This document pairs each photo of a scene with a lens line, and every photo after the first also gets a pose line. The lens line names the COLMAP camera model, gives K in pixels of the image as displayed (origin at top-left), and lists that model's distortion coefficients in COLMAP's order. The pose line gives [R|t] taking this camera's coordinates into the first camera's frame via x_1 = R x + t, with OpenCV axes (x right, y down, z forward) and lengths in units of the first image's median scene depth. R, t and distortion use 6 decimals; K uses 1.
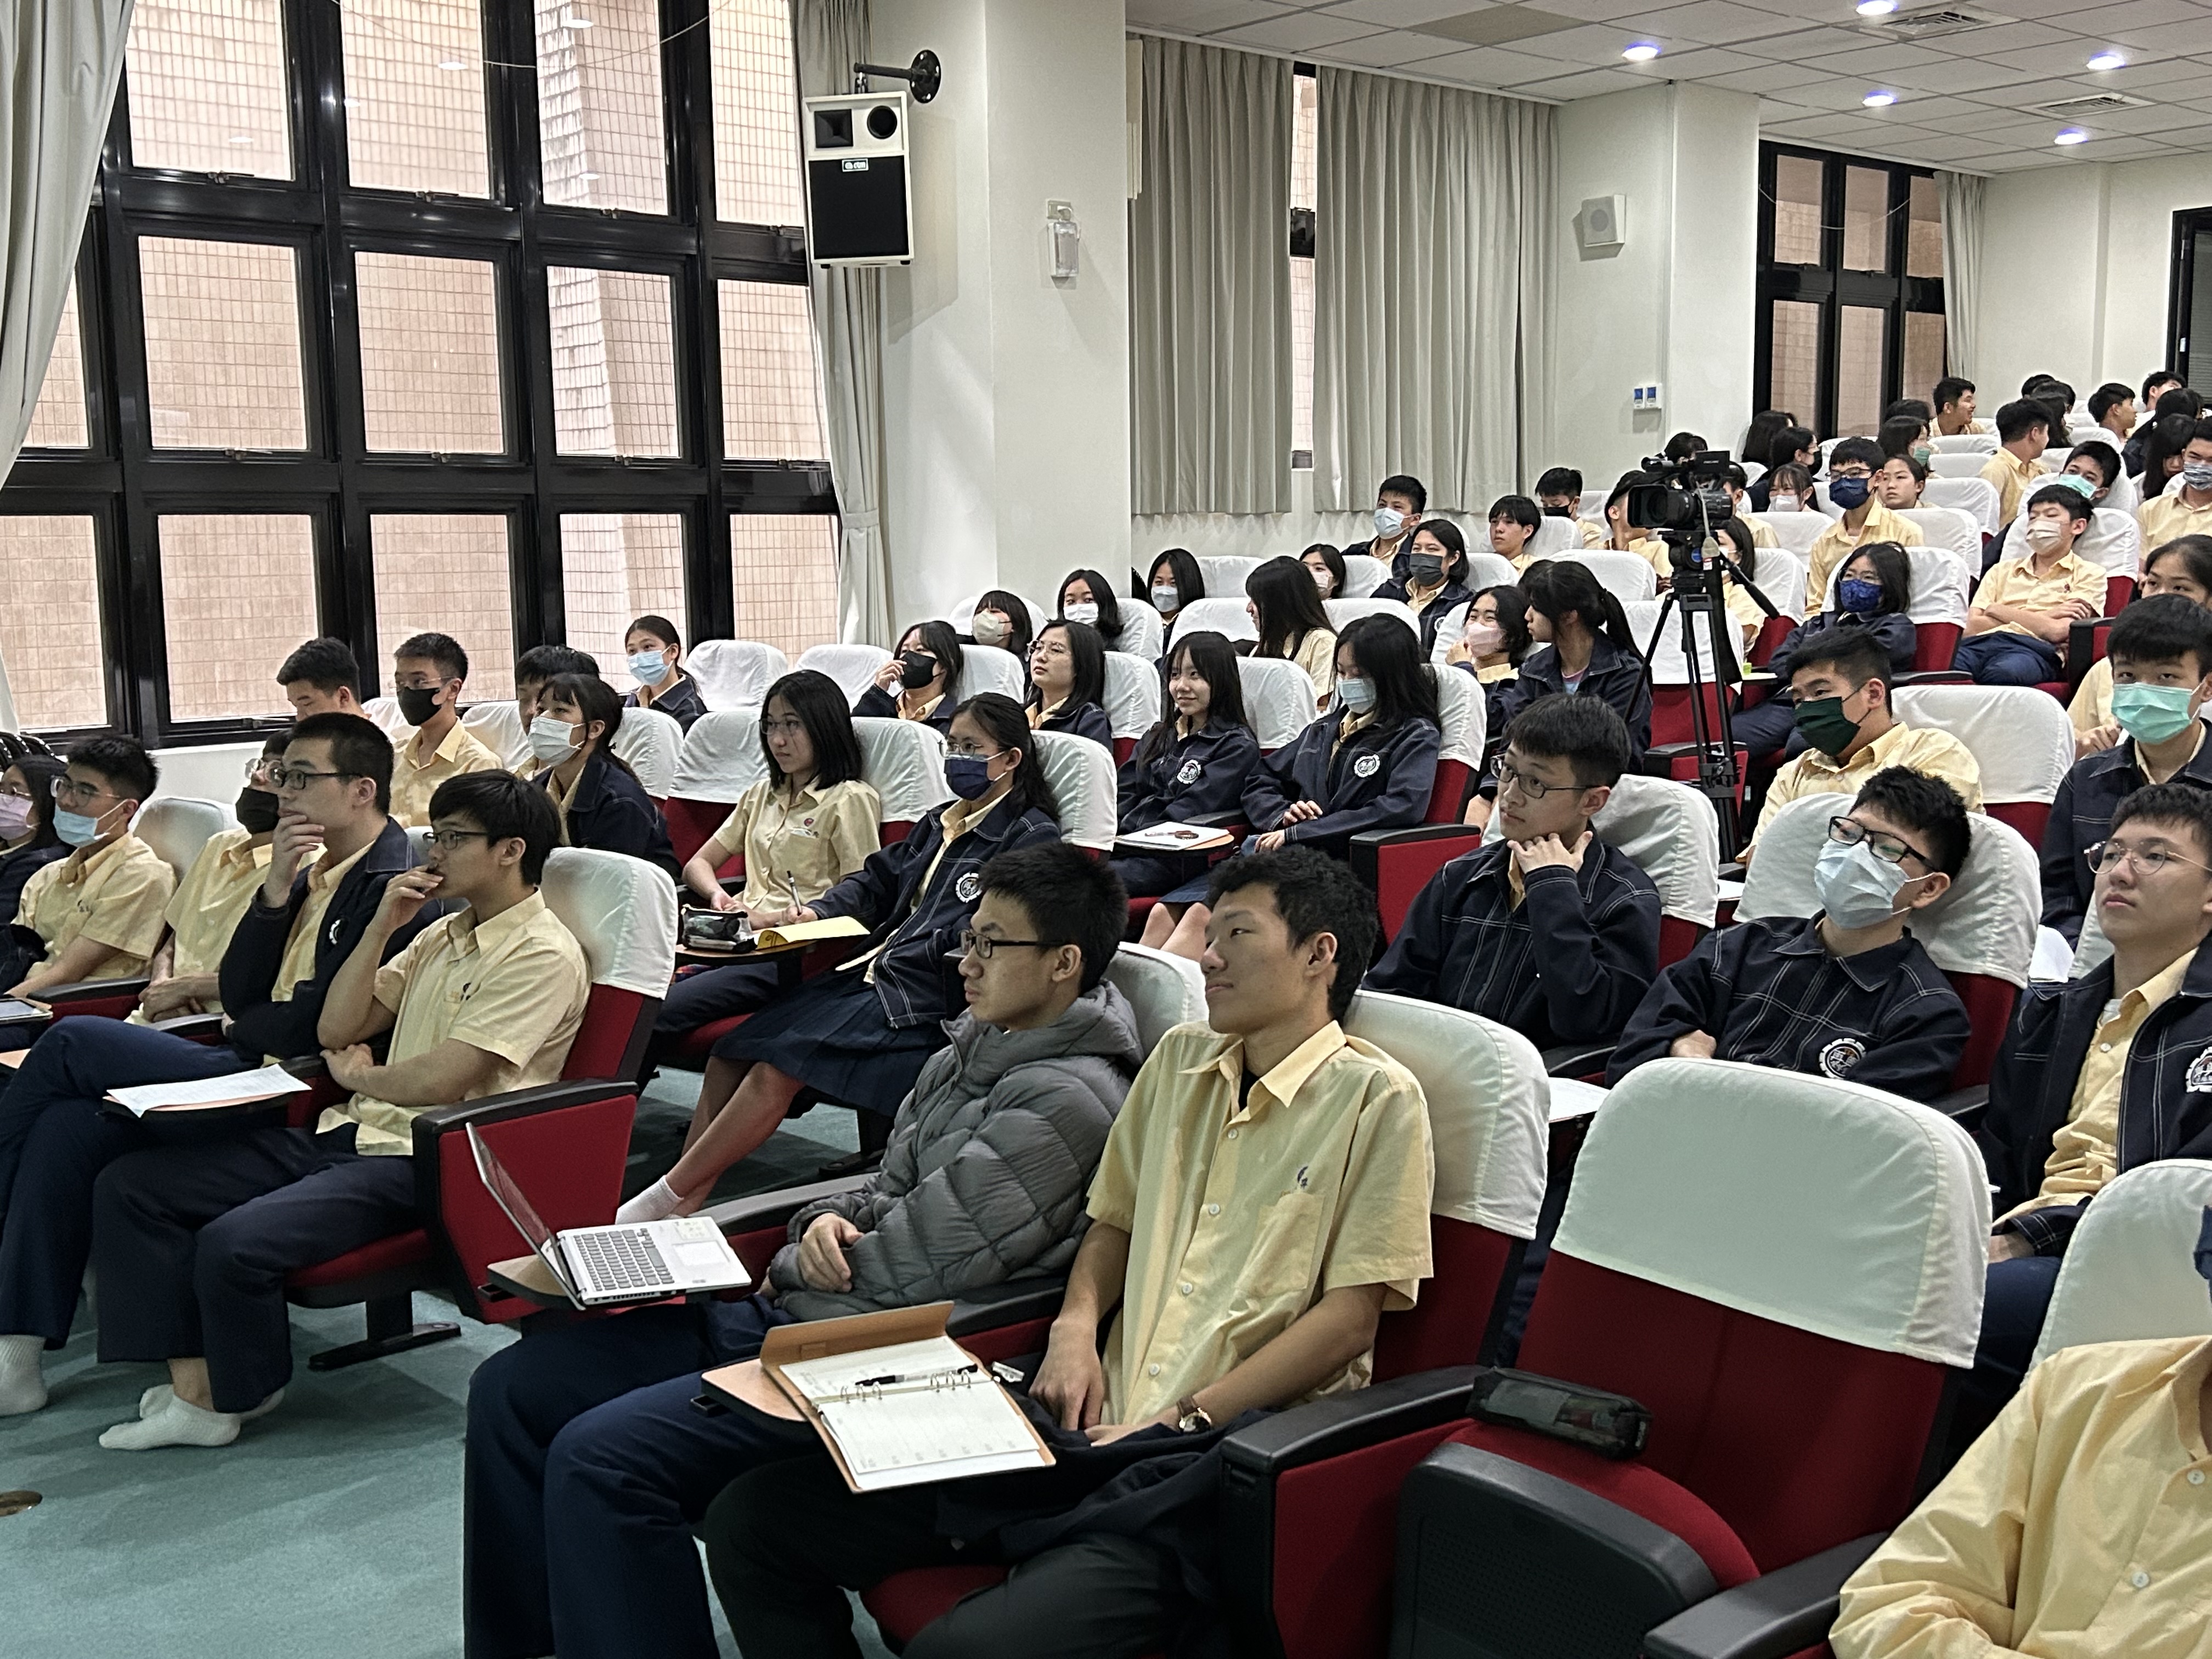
lens RADIAL K [[2352.2, 0, 1106.0], [0, 2352.2, 829.5], [0, 0, 1]] dist [0.132599, -0.255372]
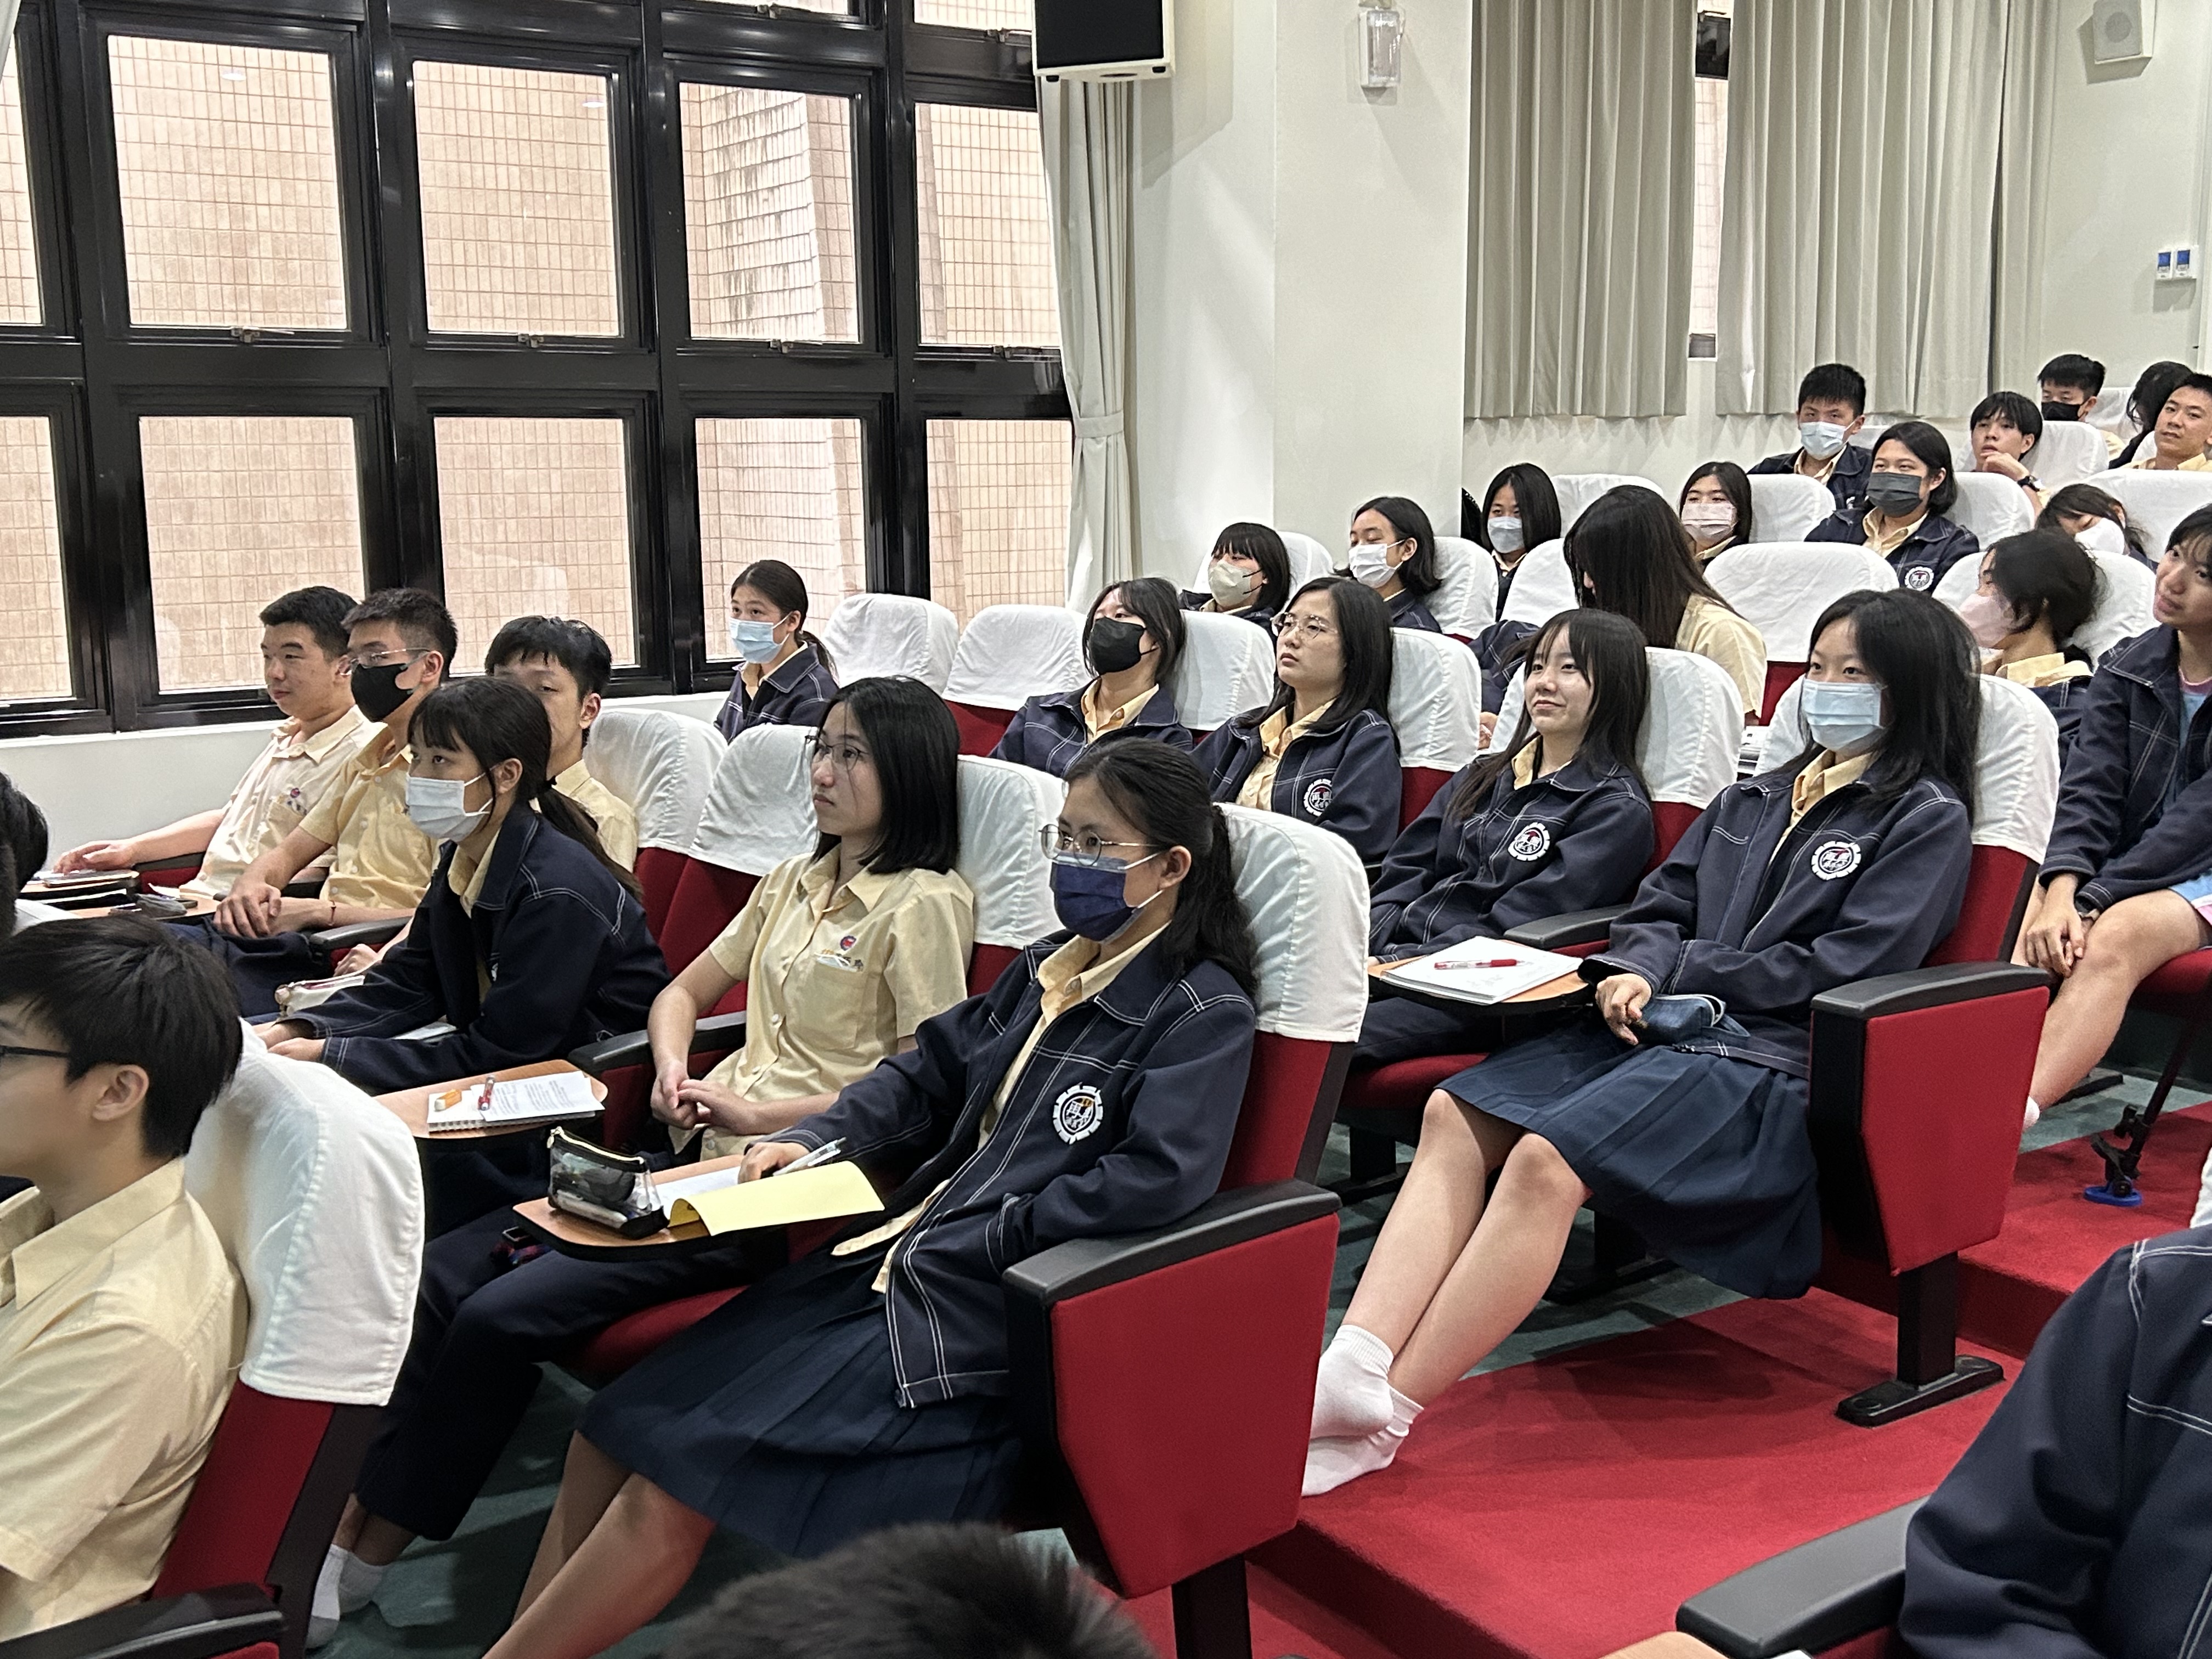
lens RADIAL K [[2352.2, 0, 1106.0], [0, 2352.2, 829.5], [0, 0, 1]] dist [0.132599, -0.255372]
pose [[0.988596, 0.026929, -0.148165, 0.014572], [-0.021541, 0.999051, 0.037849, -0.034659], [0.149044, -0.034226, 0.988238, 0.279278]]
